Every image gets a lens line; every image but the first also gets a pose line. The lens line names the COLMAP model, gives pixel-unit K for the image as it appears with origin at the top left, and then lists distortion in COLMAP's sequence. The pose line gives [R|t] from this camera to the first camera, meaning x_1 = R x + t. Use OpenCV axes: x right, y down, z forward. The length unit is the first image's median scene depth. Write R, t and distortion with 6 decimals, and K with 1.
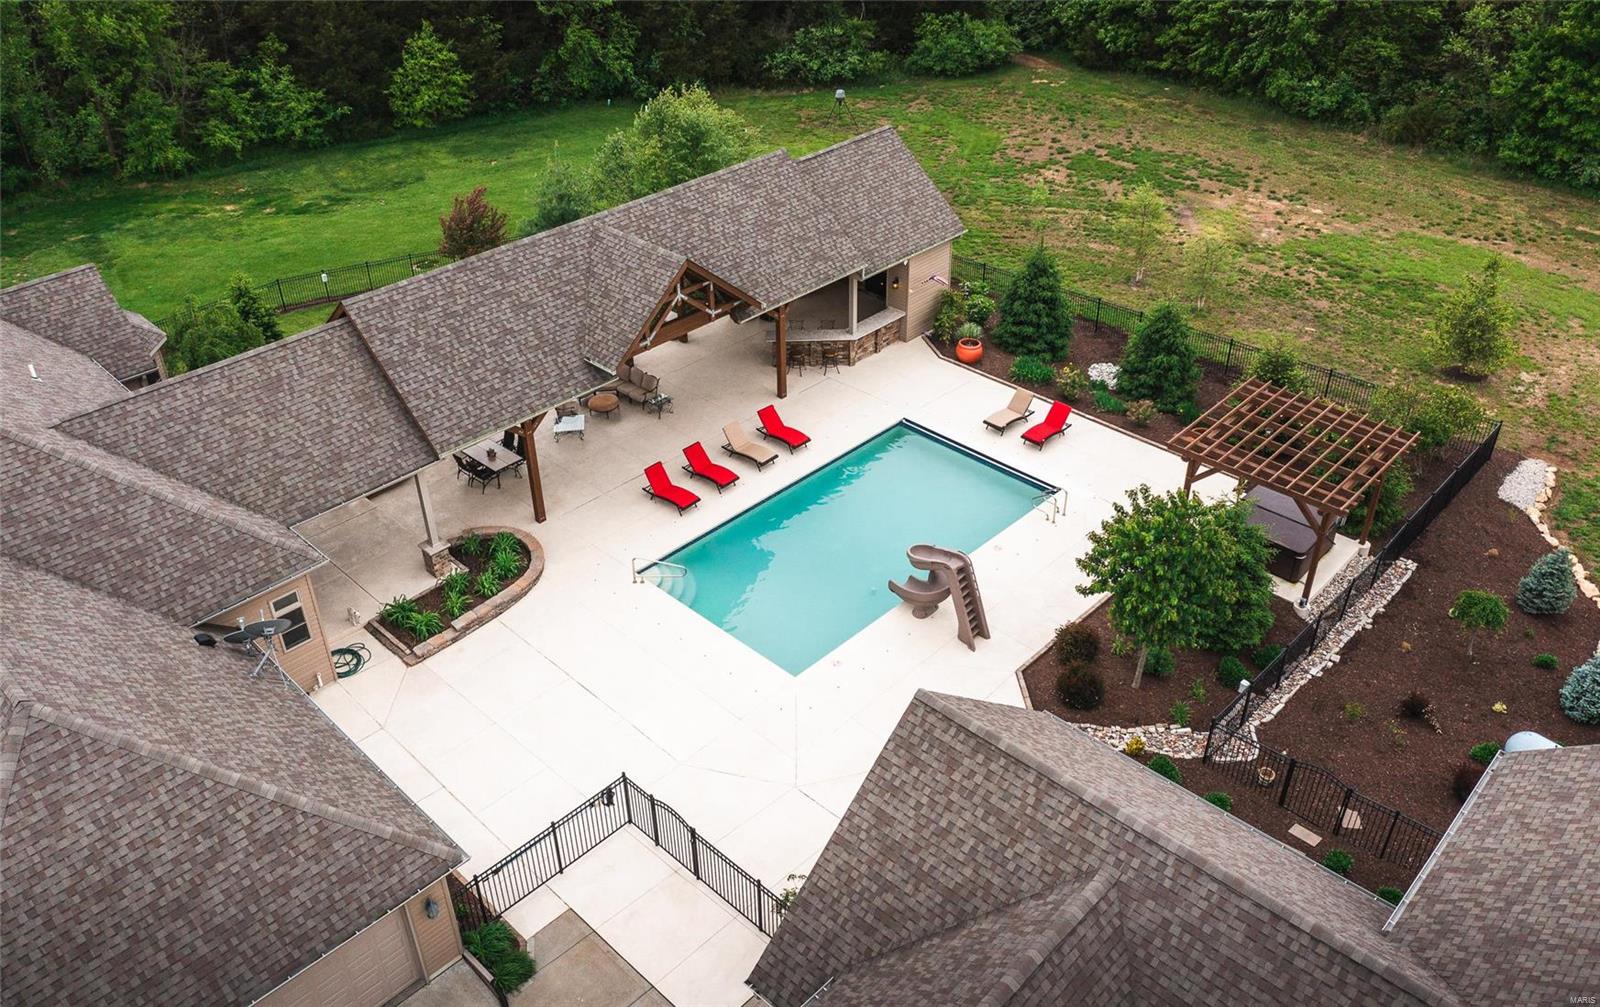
lens RADIAL K [[1267.5, 0, 796.8], [0, 1267.5, 512.7], [0, 0, 1]] dist [-0.021647, 0.006911]
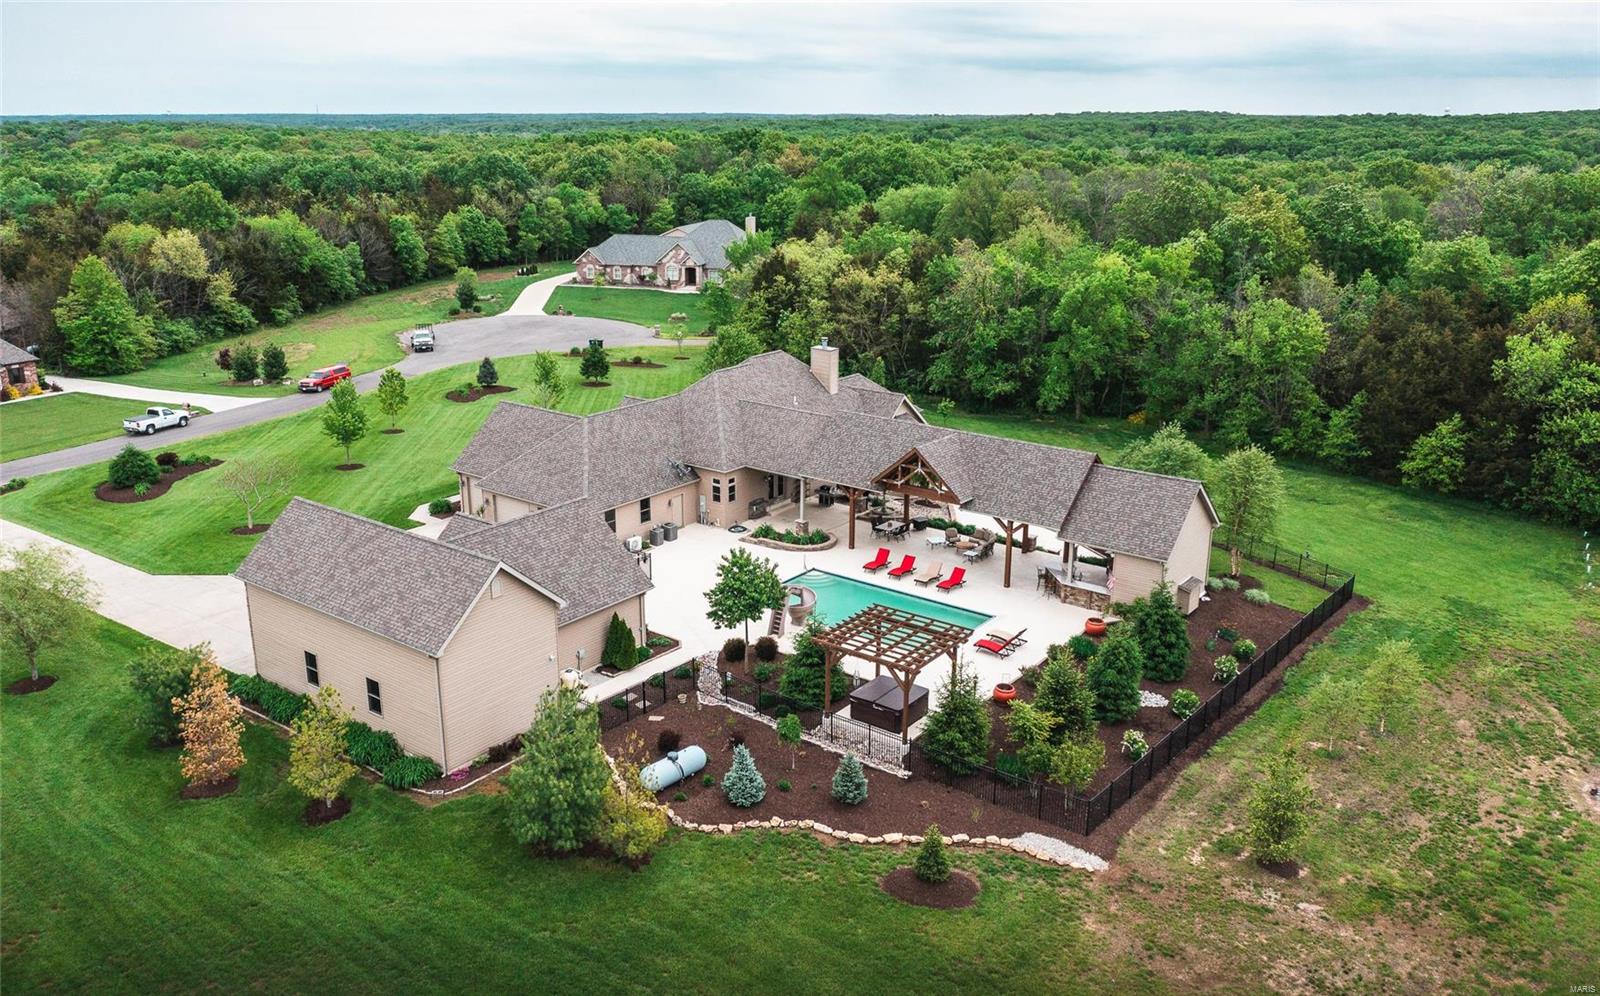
lens RADIAL K [[1267.5, 0, 797.8], [0, 1267.5, 500.0], [0, 0, 1]] dist [-0.021647, 0.006911]
pose [[0.118244, 0.306678, -0.944440, 1.619487], [-0.570902, 0.799195, 0.188037, -0.374726], [0.812459, 0.516949, 0.269583, 0.381242]]
